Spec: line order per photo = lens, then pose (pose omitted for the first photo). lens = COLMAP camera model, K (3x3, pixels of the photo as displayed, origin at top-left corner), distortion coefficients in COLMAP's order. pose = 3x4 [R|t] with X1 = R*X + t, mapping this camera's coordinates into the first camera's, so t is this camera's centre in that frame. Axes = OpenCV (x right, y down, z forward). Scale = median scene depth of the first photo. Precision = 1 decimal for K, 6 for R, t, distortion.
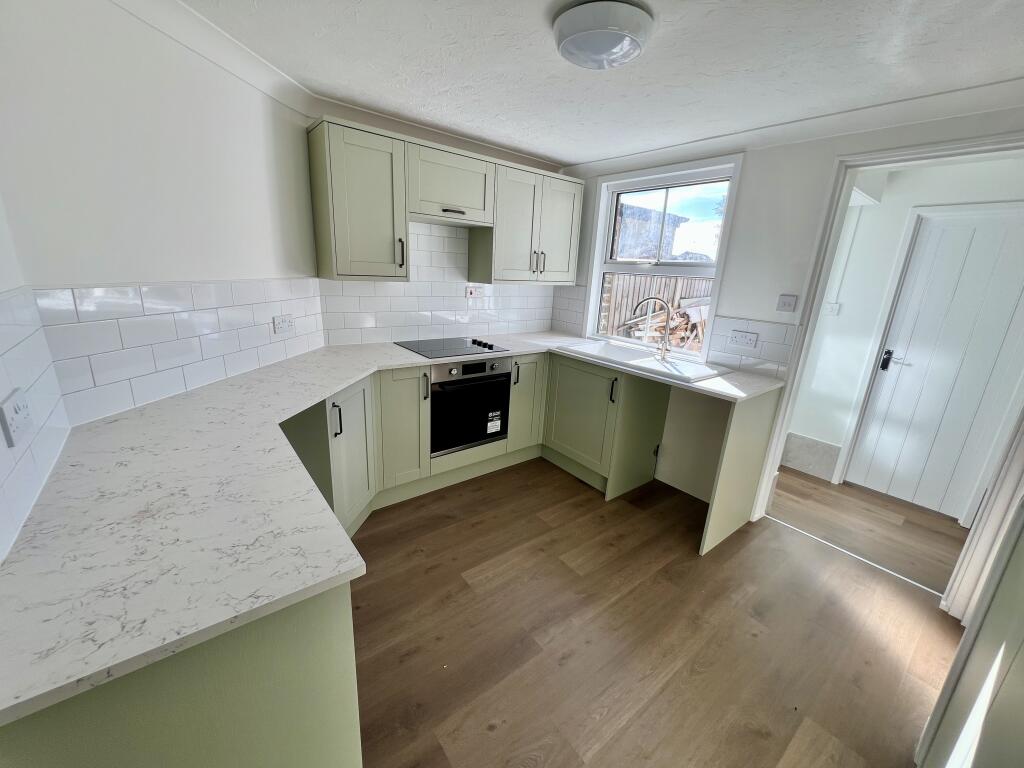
lens RADIAL K [[409.7, 0, 513.0], [0, 409.7, 383.5], [0, 0, 1]] dist [-0.004664, -0.000219]
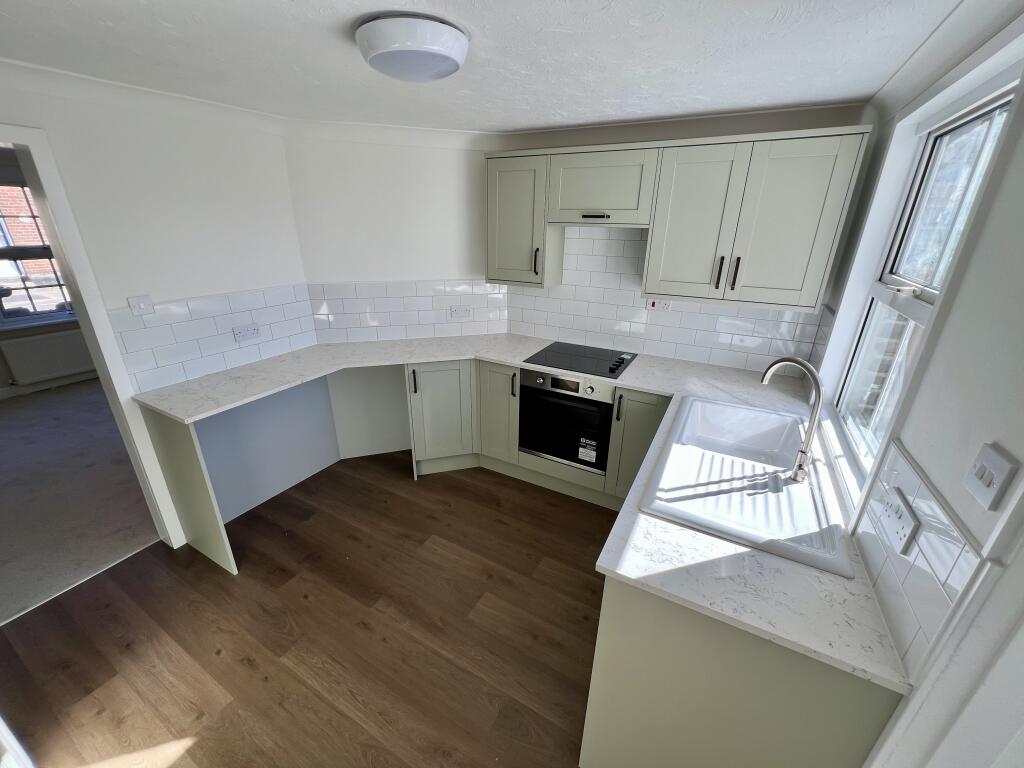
lens RADIAL K [[409.7, 0, 511.0], [0, 409.7, 383.8], [0, 0, 1]] dist [-0.004664, -0.000219]
pose [[0.380479, 0.293711, -0.876909, 0.815933], [-0.245703, 0.946251, 0.210329, -0.246235], [0.891553, 0.135434, 0.432194, 0.566170]]
